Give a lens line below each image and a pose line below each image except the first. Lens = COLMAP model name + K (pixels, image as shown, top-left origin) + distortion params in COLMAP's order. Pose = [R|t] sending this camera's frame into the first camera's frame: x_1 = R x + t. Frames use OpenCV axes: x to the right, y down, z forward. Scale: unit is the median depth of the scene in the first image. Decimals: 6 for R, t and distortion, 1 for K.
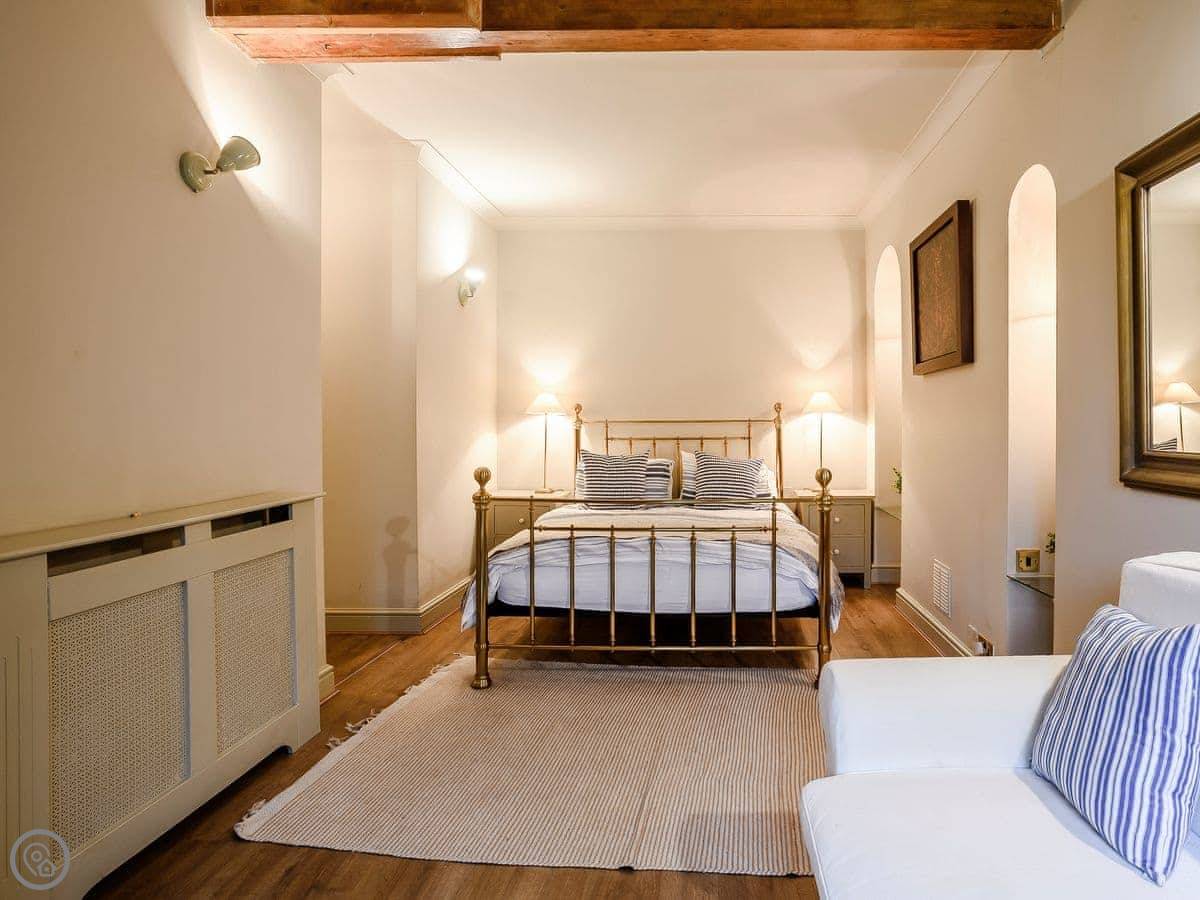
lens RADIAL K [[756.9, 0, 746.7], [0, 756.9, 419.7], [0, 0, 1]] dist [-0.037533, 0.040241]
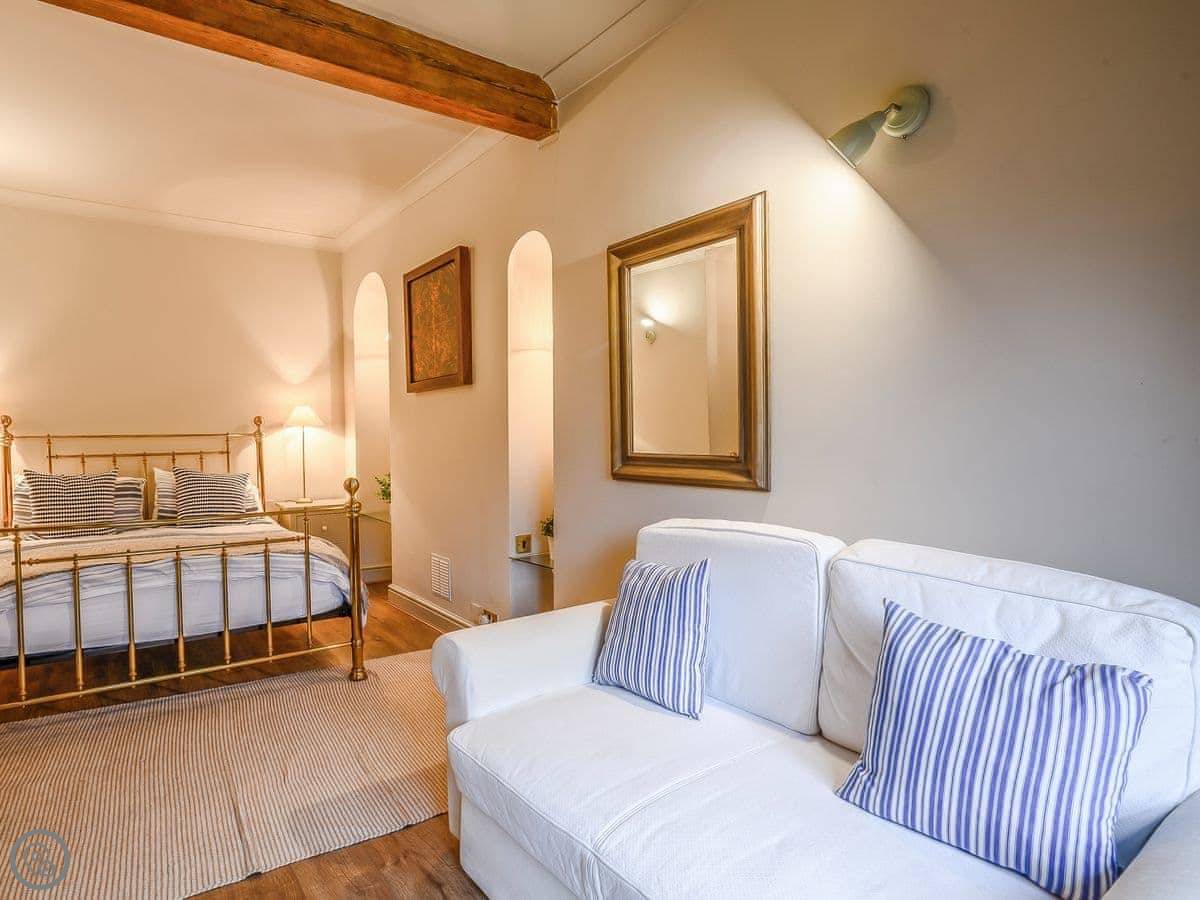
lens RADIAL K [[718.5, 0, 620.8], [0, 718.5, 447.6], [0, 0, 1]] dist [-0.052035, 0.041811]
pose [[0.779020, -0.017185, 0.626764, -0.236928], [0.004308, 0.999747, 0.022056, 0.000583], [-0.626984, -0.014482, 0.778897, -0.033793]]
